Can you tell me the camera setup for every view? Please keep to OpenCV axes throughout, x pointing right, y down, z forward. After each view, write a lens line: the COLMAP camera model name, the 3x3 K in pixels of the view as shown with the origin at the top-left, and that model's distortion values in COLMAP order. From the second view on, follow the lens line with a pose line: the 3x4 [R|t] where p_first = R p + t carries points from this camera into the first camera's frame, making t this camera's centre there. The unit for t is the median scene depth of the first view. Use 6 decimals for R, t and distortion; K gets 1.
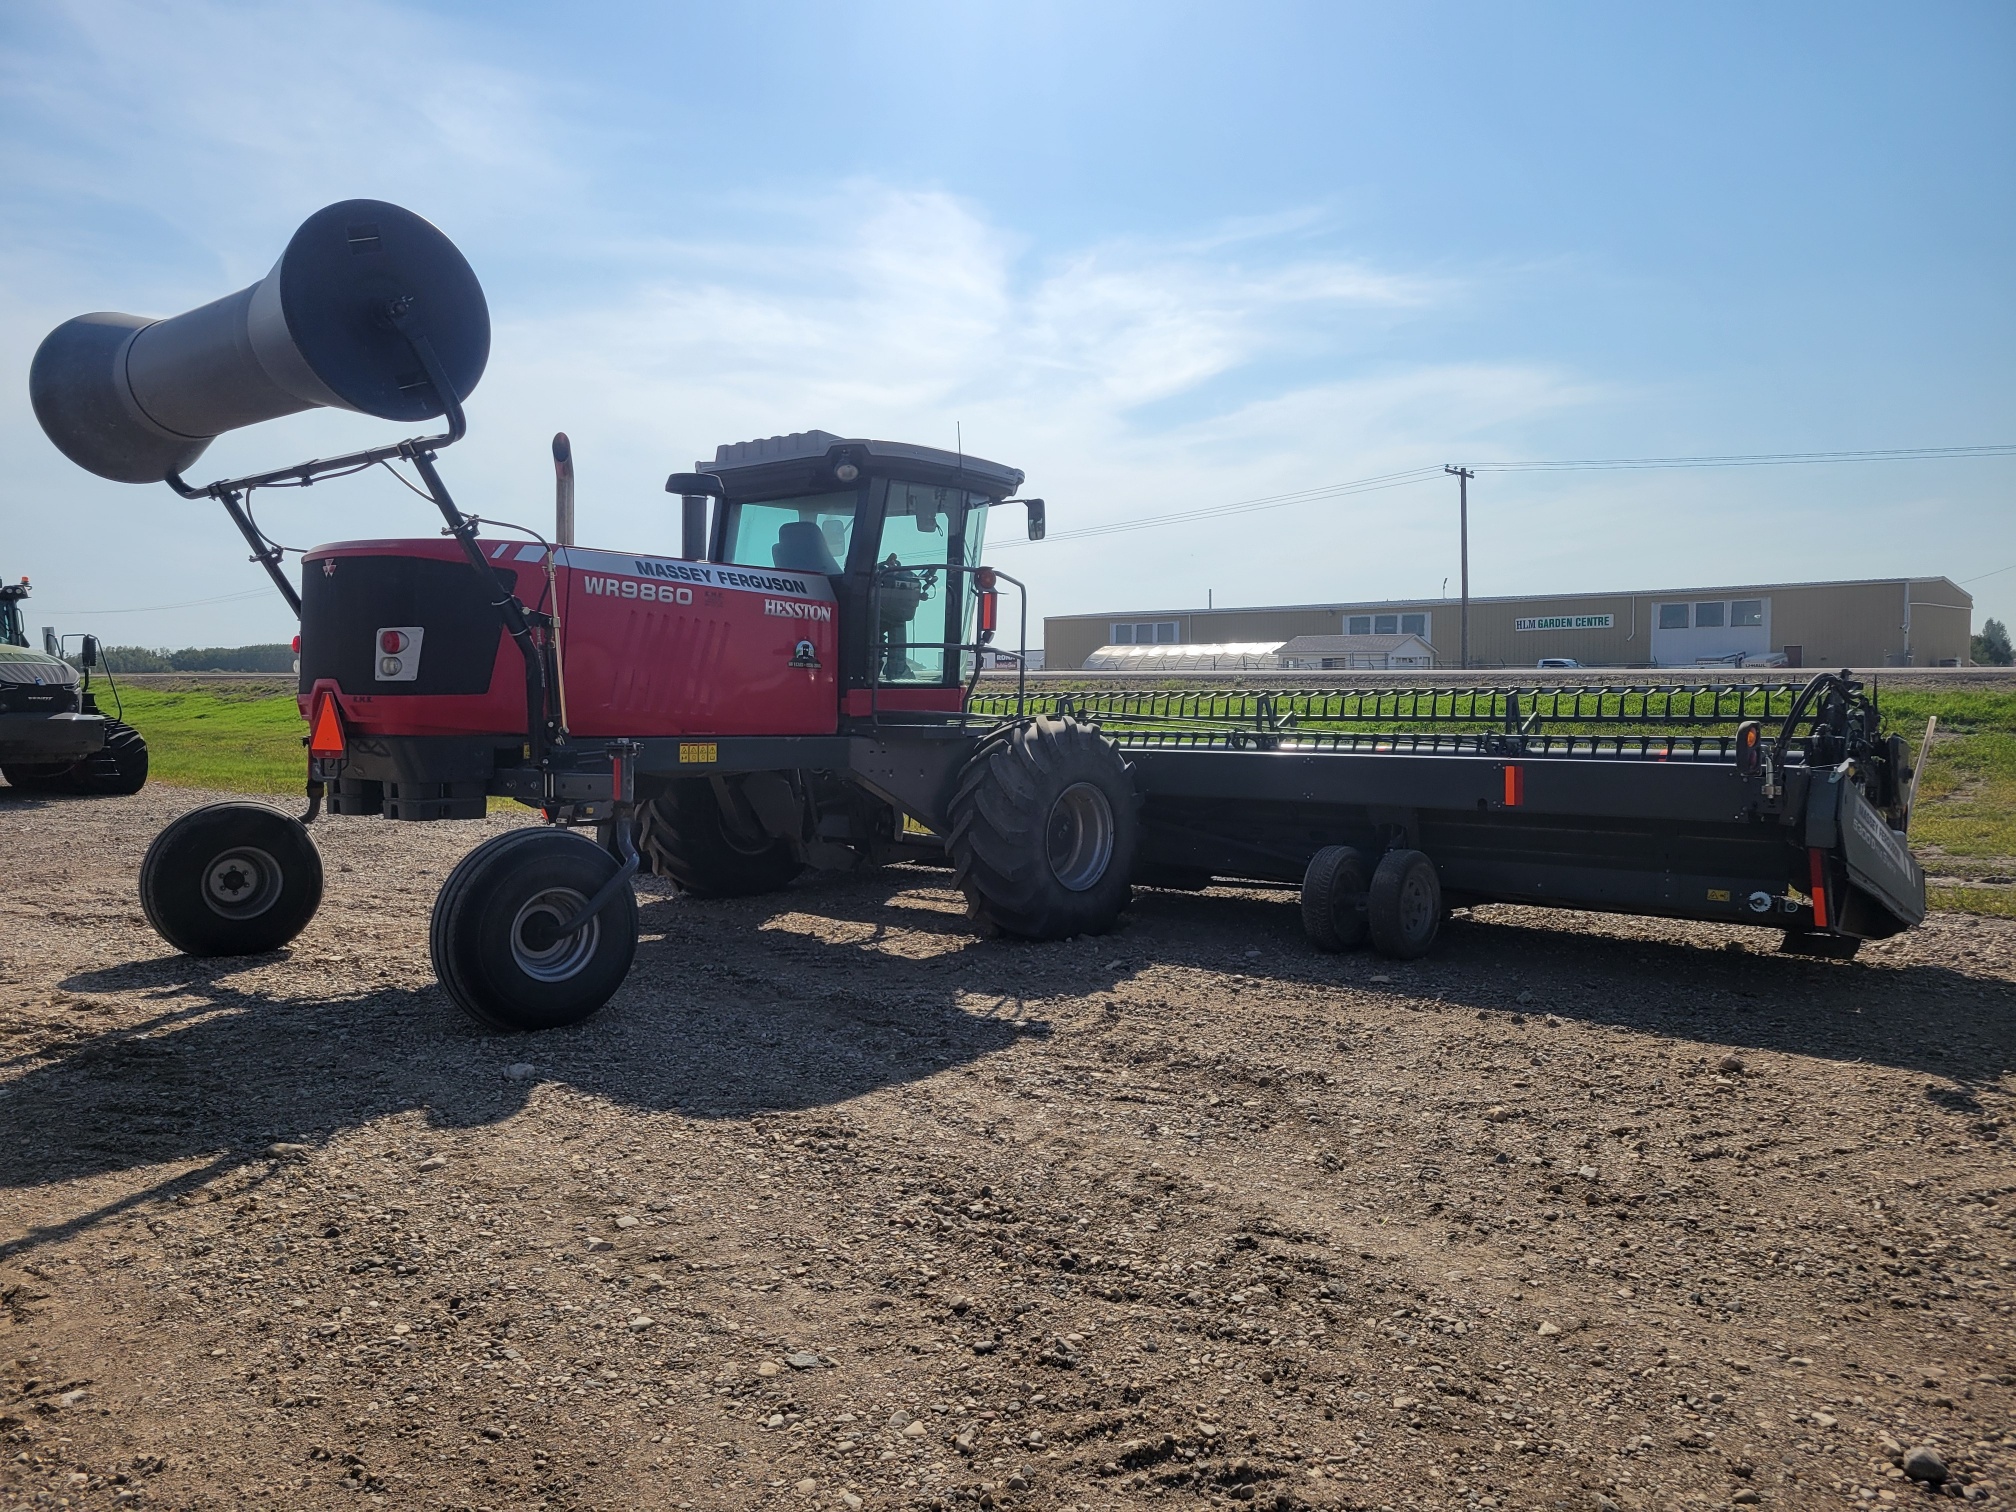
lens RADIAL K [[1515.1, 0, 1028.9], [0, 1515.1, 753.4], [0, 0, 1]] dist [0.047874, -0.002467]
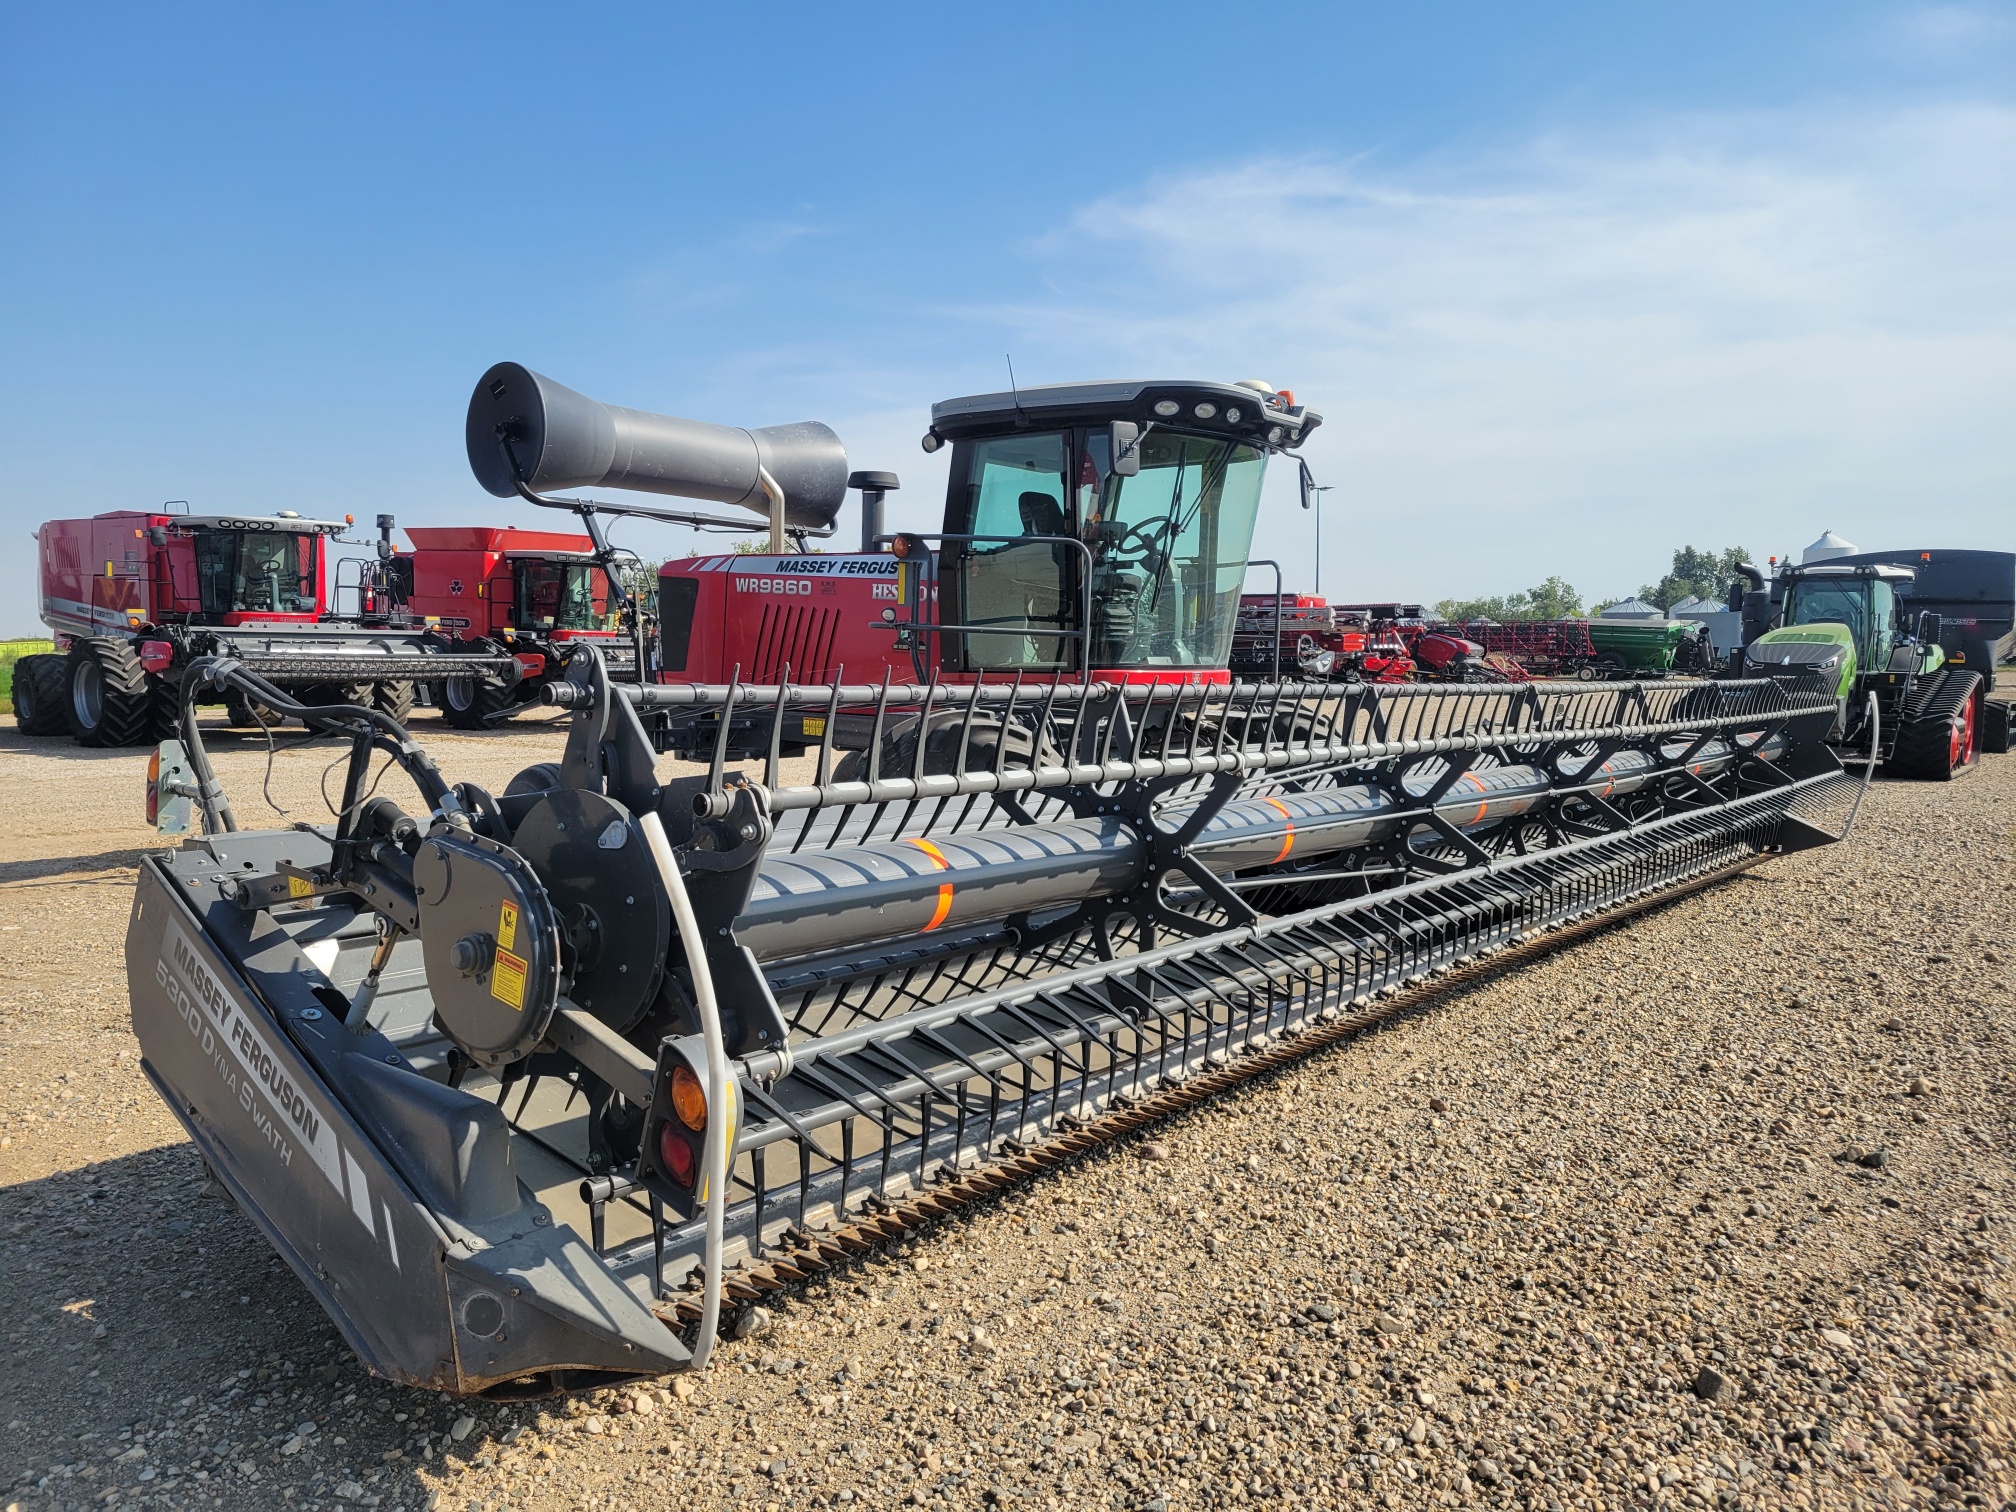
lens RADIAL K [[1515.1, 0, 1028.9], [0, 1515.1, 753.4], [0, 0, 1]] dist [0.047874, -0.002467]
pose [[0.046758, 0.066265, -0.996706, 0.883243], [-0.048004, 0.996793, 0.064019, -0.058255], [0.997752, 0.044852, 0.049789, 1.073485]]
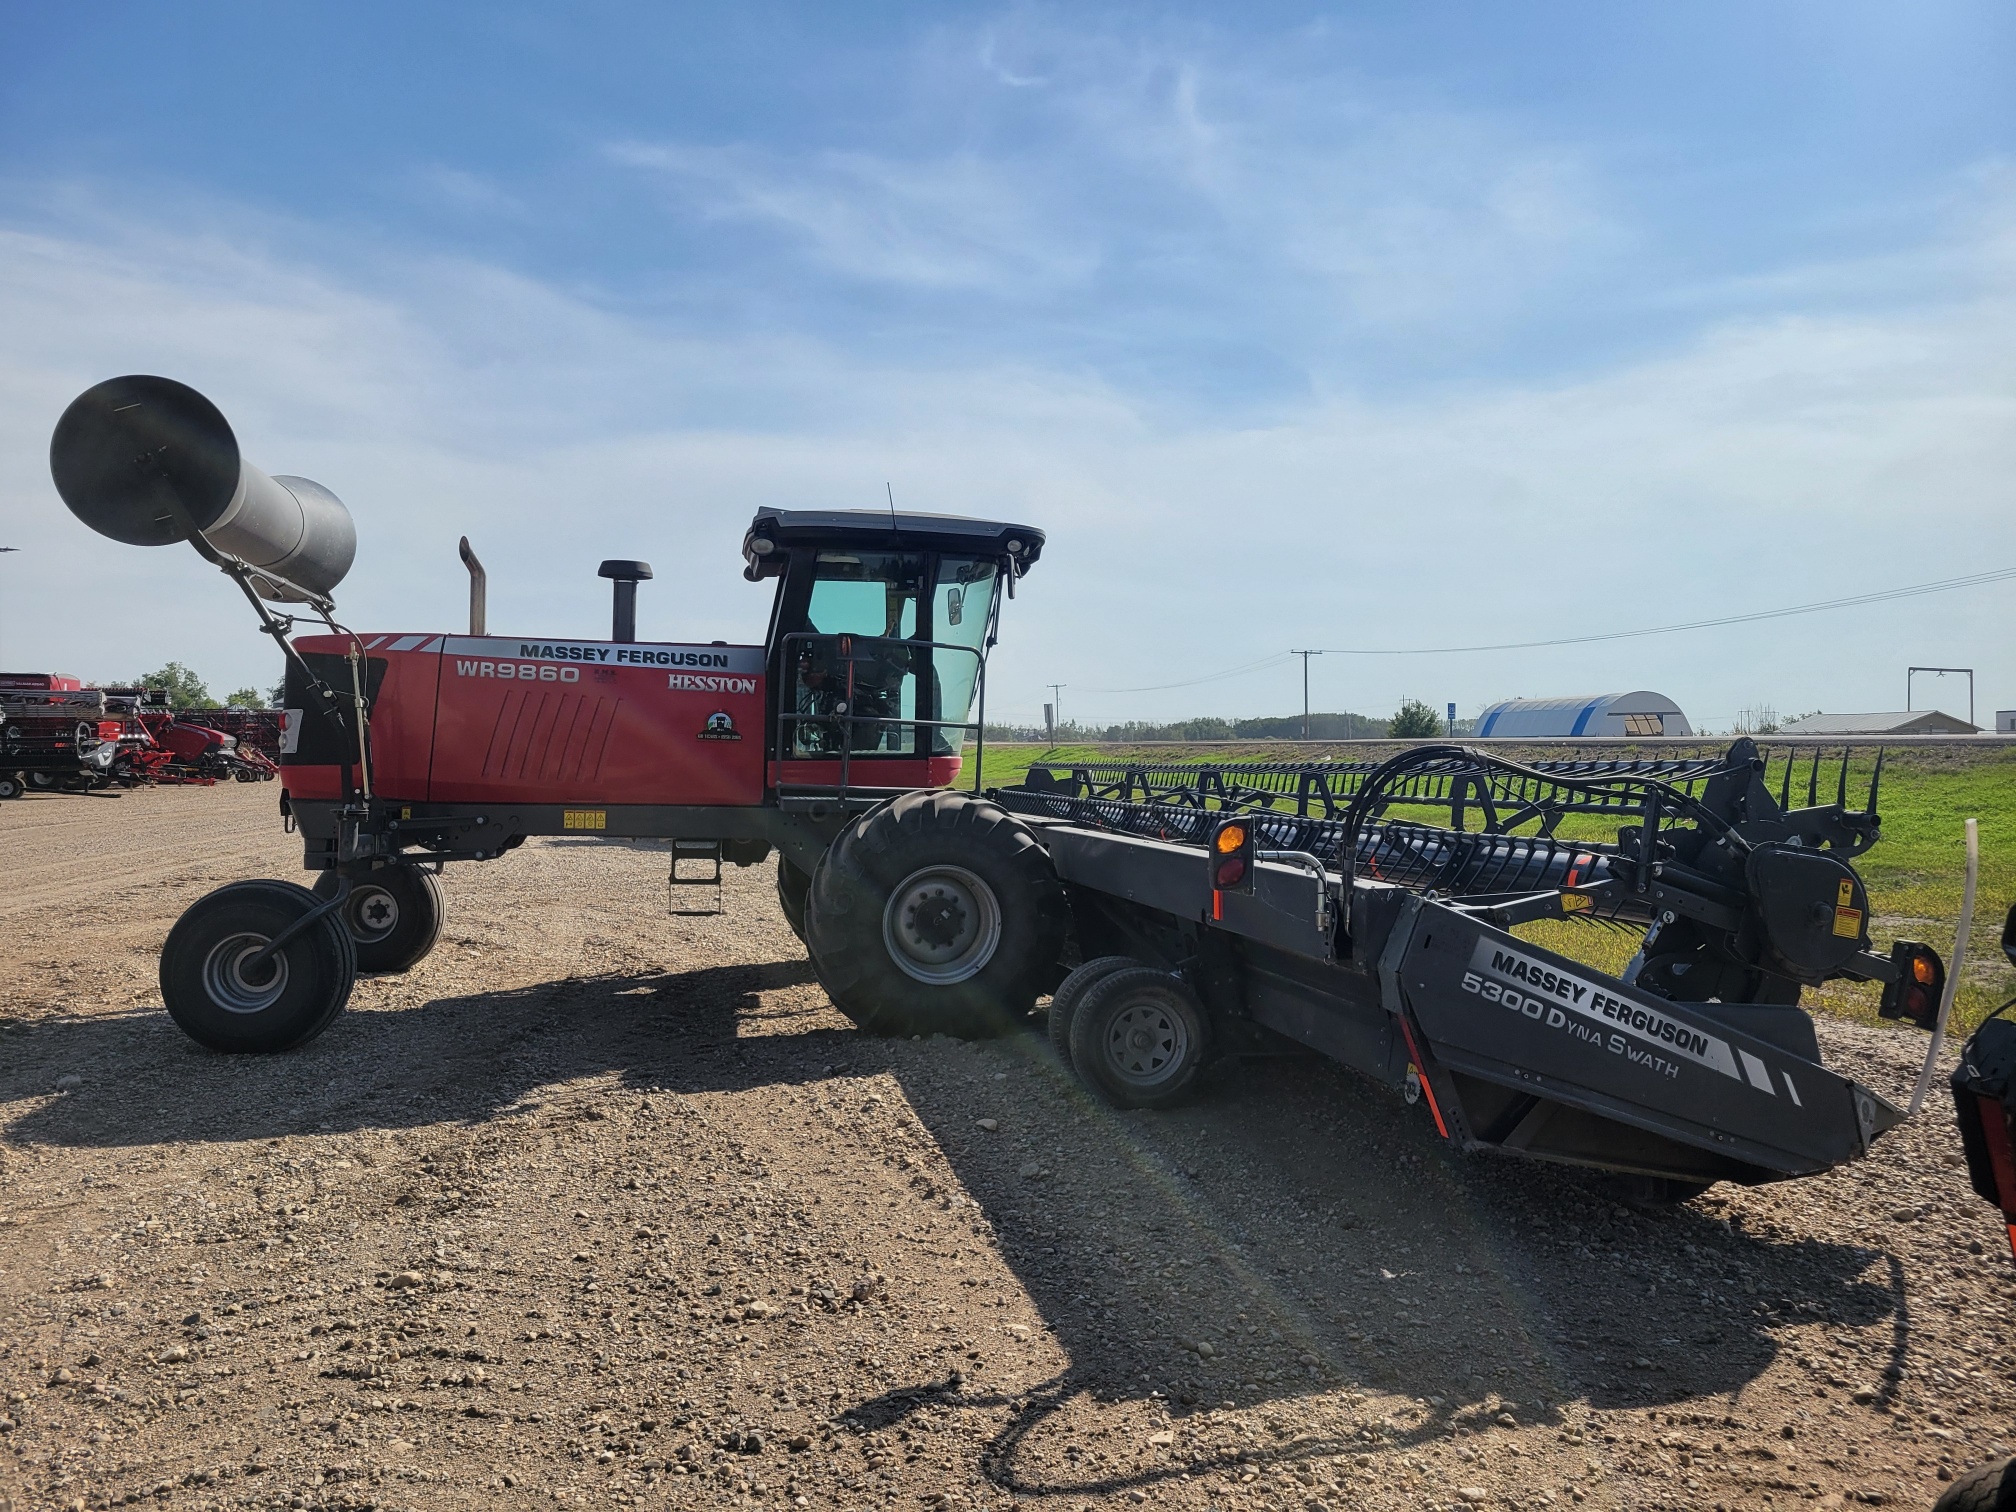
lens RADIAL K [[1515.1, 0, 1028.9], [0, 1515.1, 753.4], [0, 0, 1]] dist [0.047874, -0.002467]
pose [[0.801289, 0.003475, -0.598268, 0.657345], [-0.027757, 0.999122, -0.031373, -0.021700], [0.597634, 0.041745, 0.800682, 0.317811]]
